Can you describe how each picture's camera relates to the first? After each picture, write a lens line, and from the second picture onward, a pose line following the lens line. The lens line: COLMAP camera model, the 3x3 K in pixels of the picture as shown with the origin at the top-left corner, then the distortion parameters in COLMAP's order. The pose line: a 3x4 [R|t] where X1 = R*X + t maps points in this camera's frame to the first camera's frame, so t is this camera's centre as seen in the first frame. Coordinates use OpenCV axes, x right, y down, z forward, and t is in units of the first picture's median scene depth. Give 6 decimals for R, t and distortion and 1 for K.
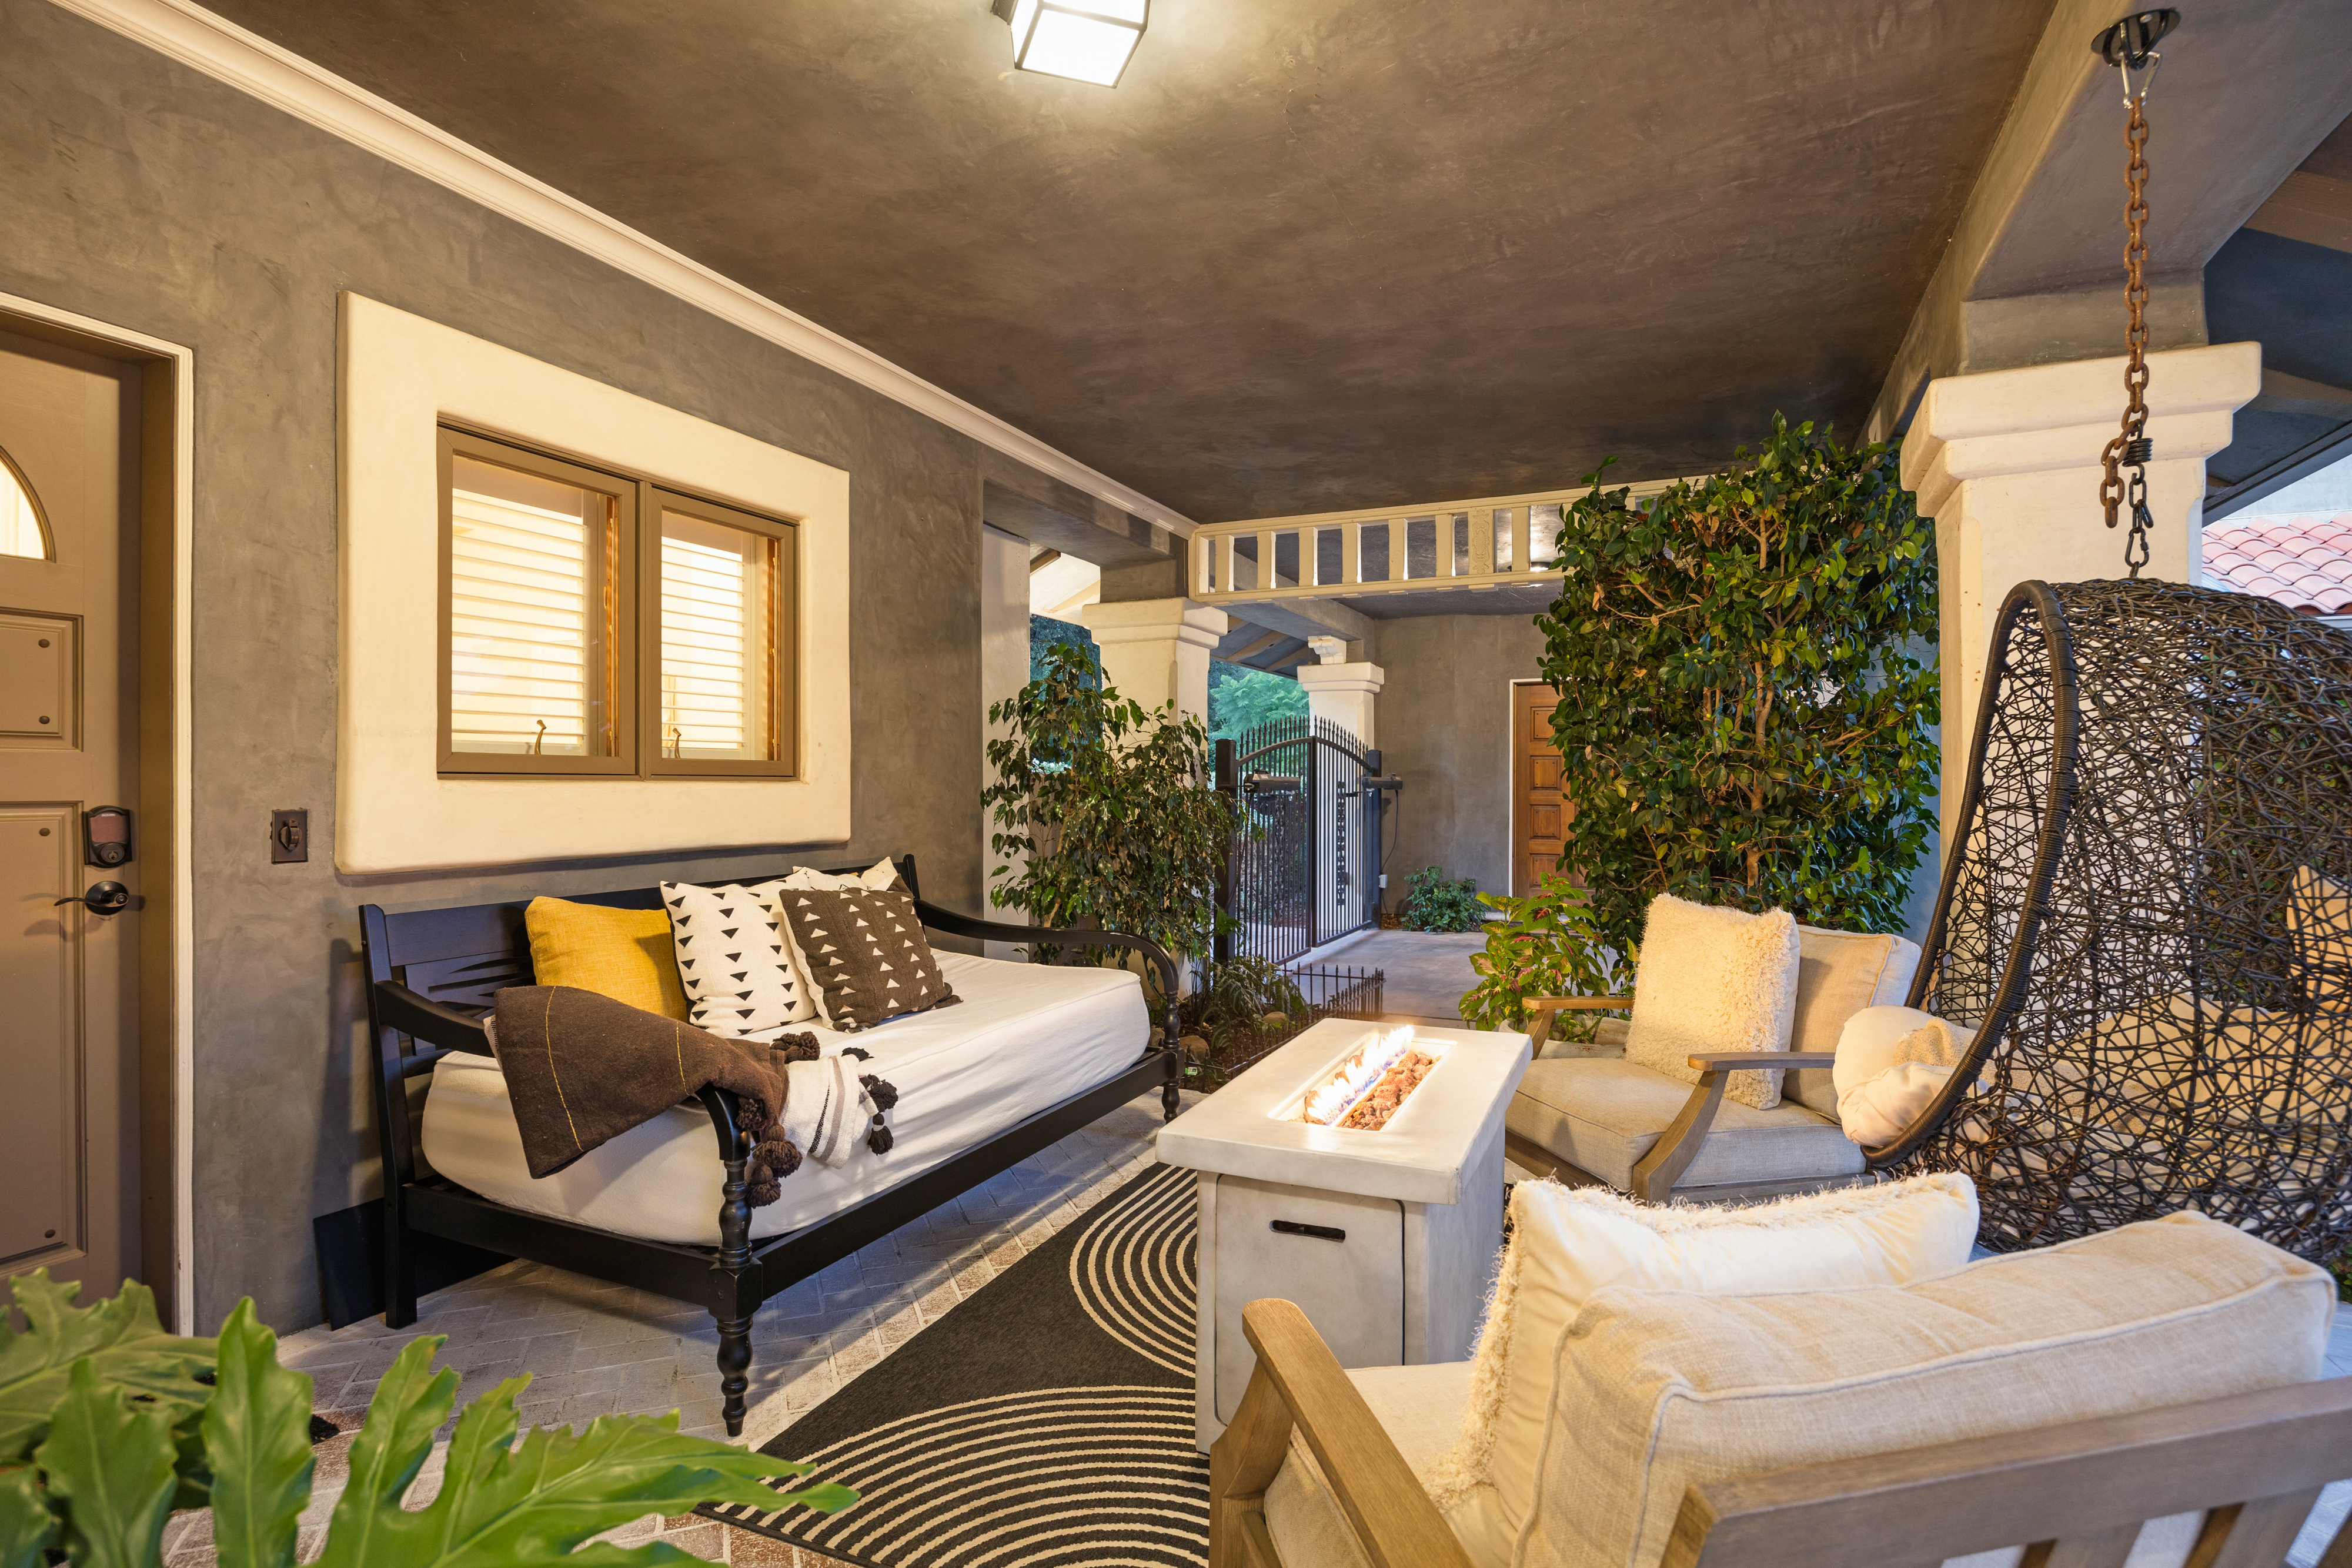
lens RADIAL K [[1179.9, 0, 1176.5], [0, 1179.9, 781.6], [0, 0, 1]] dist [-0.000422, -0.000008]
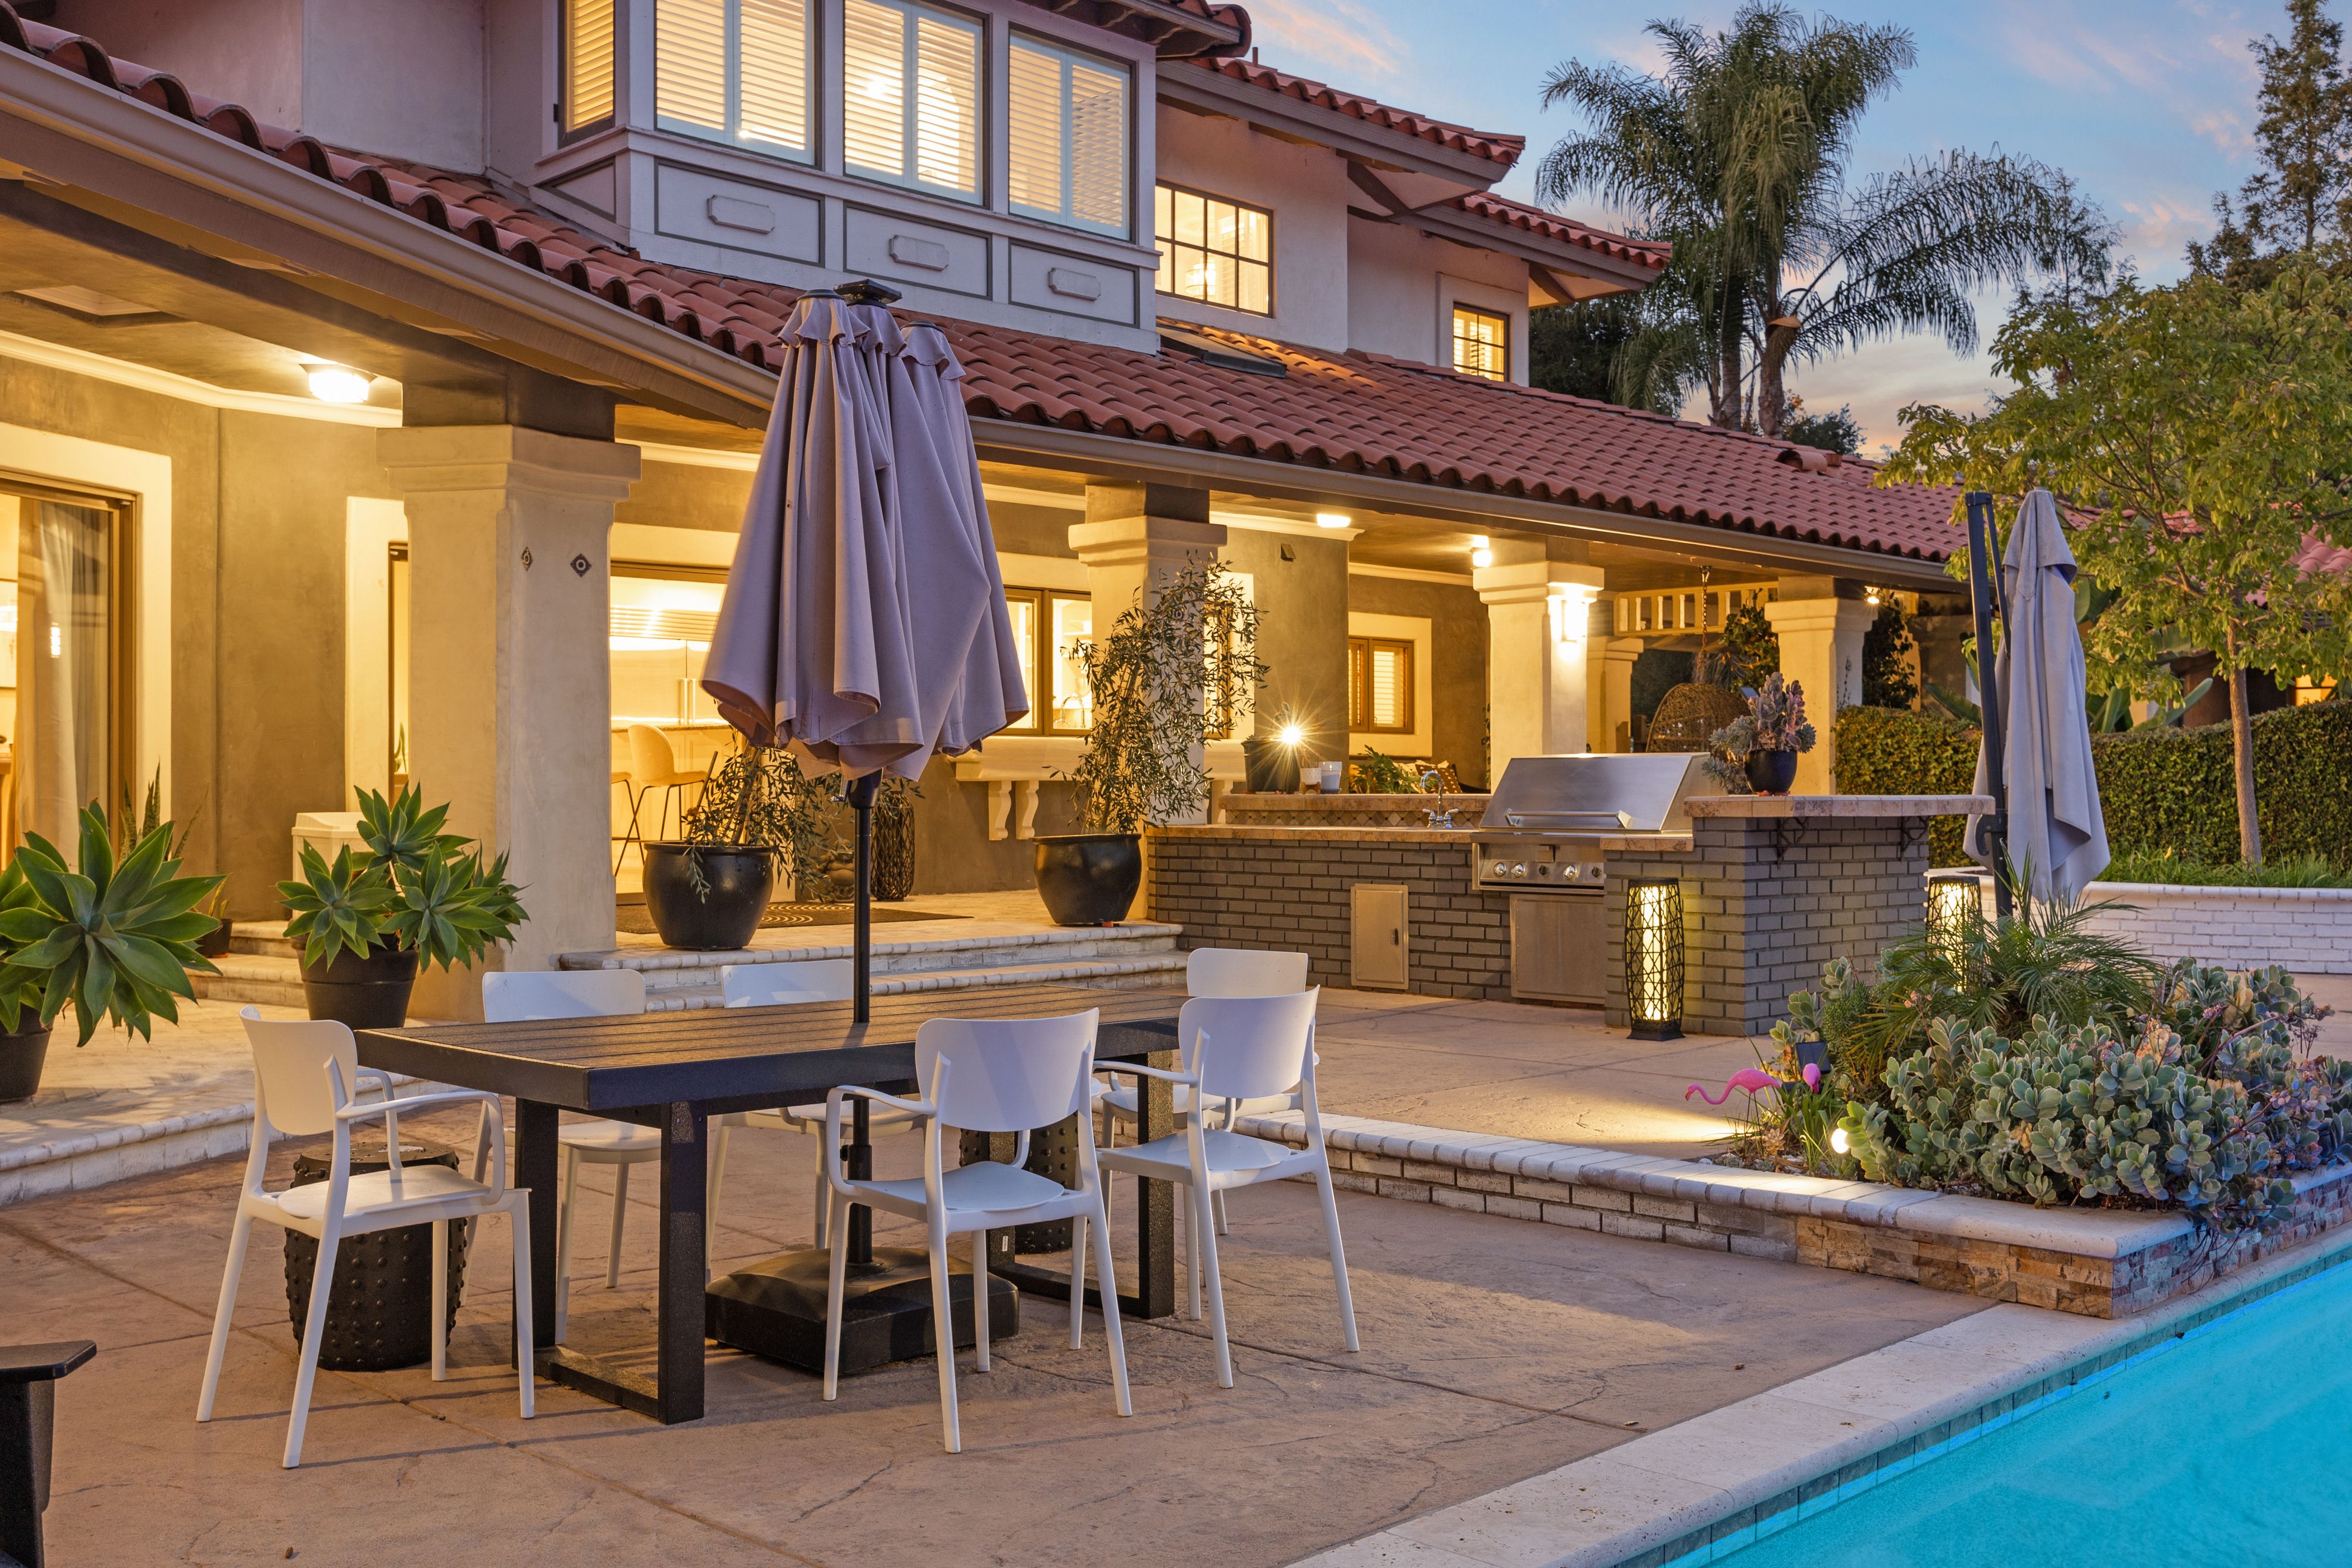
lens RADIAL K [[2291.6, 0, 1176.0], [0, 2291.6, 781.8], [0, 0, 1]] dist [-0.001880, 0.000000]
pose [[0.936432, -0.002737, -0.350838, 1.004914], [0.002712, 0.999996, -0.000563, 0.107106], [0.350838, -0.000424, 0.936436, -4.084380]]
